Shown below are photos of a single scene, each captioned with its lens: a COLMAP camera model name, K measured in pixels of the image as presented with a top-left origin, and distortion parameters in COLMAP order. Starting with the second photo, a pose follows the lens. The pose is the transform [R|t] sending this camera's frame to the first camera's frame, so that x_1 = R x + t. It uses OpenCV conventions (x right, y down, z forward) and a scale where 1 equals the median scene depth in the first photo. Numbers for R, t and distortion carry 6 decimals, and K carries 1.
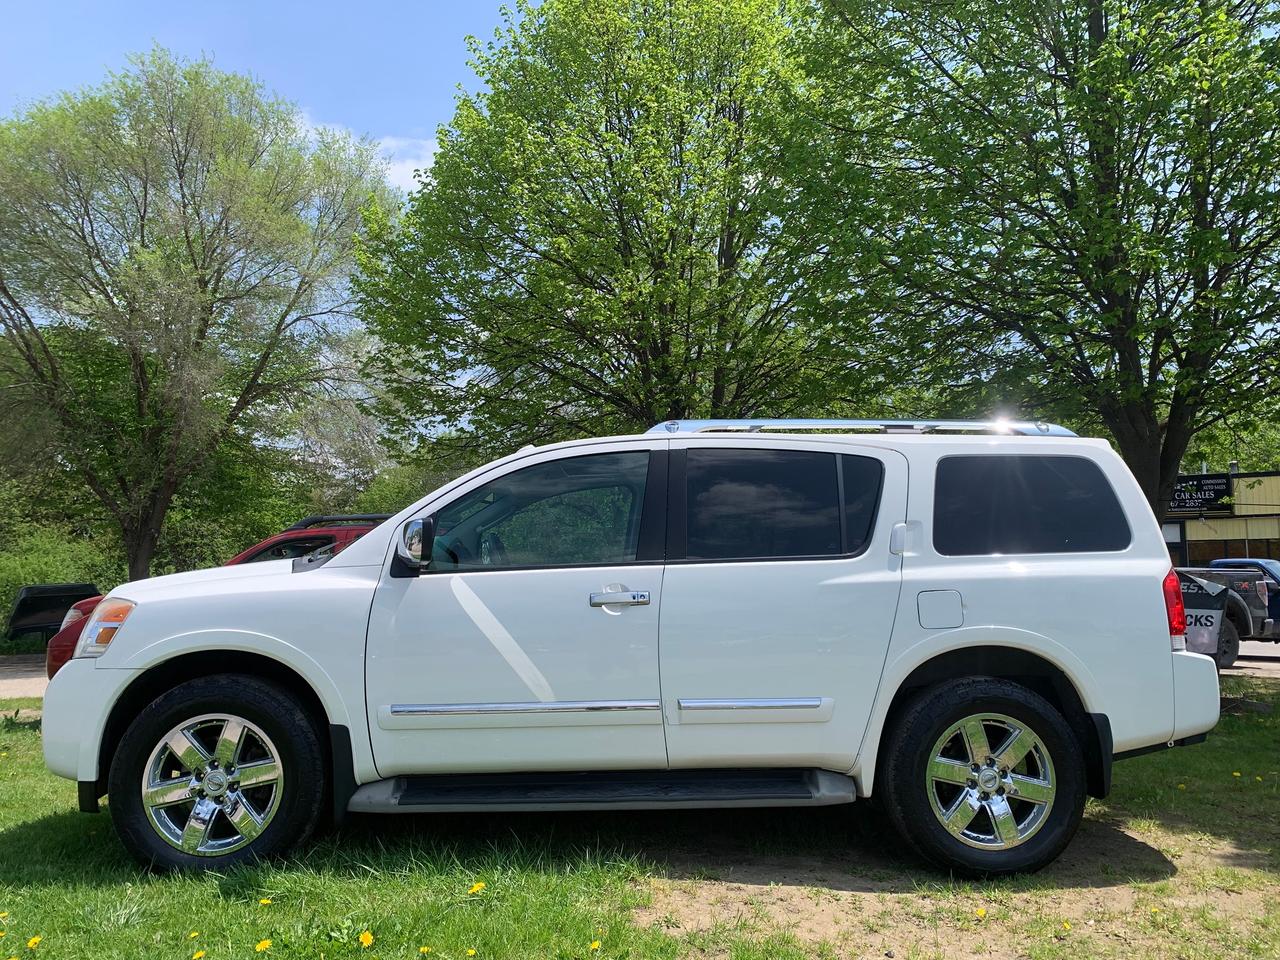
lens RADIAL K [[959.8, 0, 639.3], [0, 959.8, 477.8], [0, 0, 1]] dist [0.008650, -0.002101]
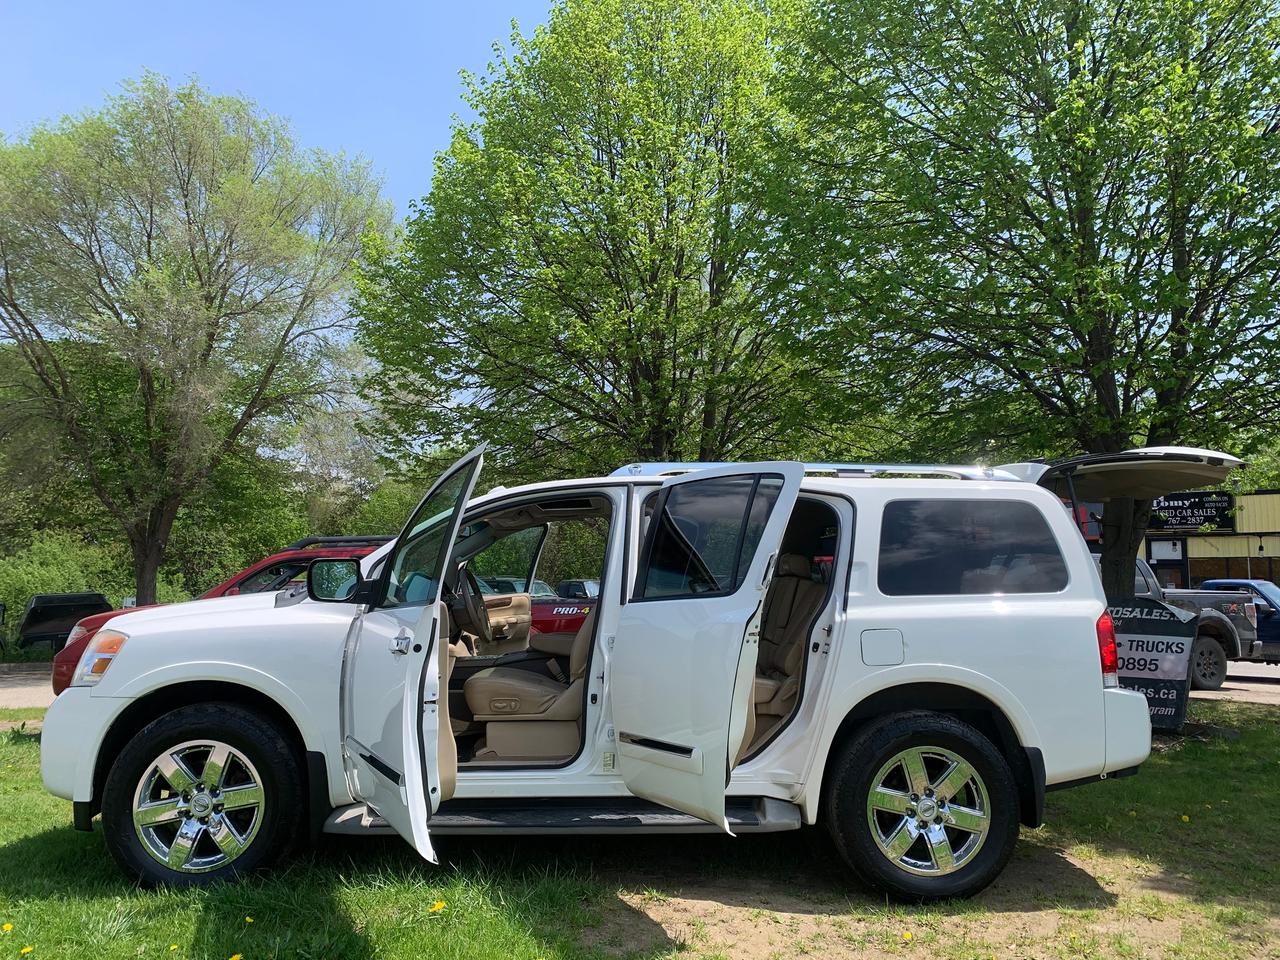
lens RADIAL K [[973.9, 0, 640.0], [0, 973.9, 480.0], [0, 0, 1]] dist [0.008410, -0.000566]
pose [[0.999835, 0.006336, -0.017011, 0.058286], [-0.006311, 0.999979, 0.001512, -0.043663], [0.017021, -0.001405, 0.999854, -0.071079]]
